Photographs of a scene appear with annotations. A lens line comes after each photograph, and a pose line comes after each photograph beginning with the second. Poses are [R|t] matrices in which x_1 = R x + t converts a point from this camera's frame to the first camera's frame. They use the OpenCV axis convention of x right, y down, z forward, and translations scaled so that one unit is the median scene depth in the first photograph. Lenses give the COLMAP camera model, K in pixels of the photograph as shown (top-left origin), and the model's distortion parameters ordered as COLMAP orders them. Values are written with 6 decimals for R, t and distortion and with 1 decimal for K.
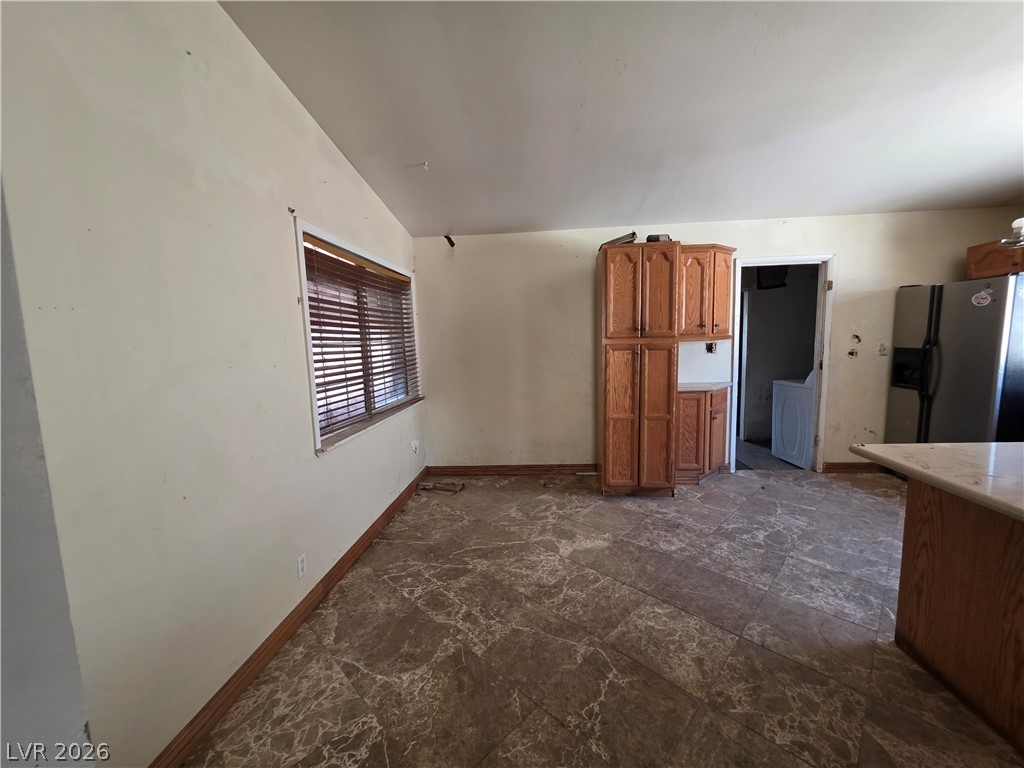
lens RADIAL K [[410.7, 0, 511.7], [0, 410.7, 383.0], [0, 0, 1]] dist [0.001607, 0.000442]
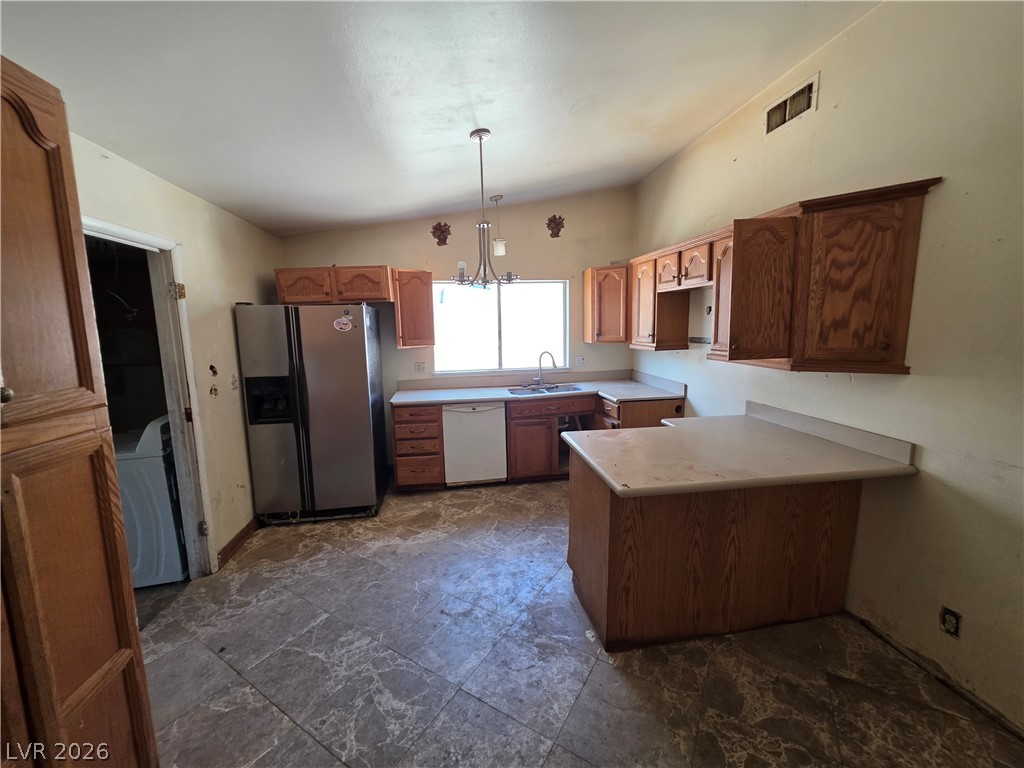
lens RADIAL K [[410.7, 0, 513.1], [0, 410.7, 382.2], [0, 0, 1]] dist [0.001607, 0.000442]
pose [[-0.243657, -0.098653, 0.964831, 0.022549], [0.138929, 0.981004, 0.135391, -0.127736], [-0.959859, 0.167032, -0.225323, 0.758535]]
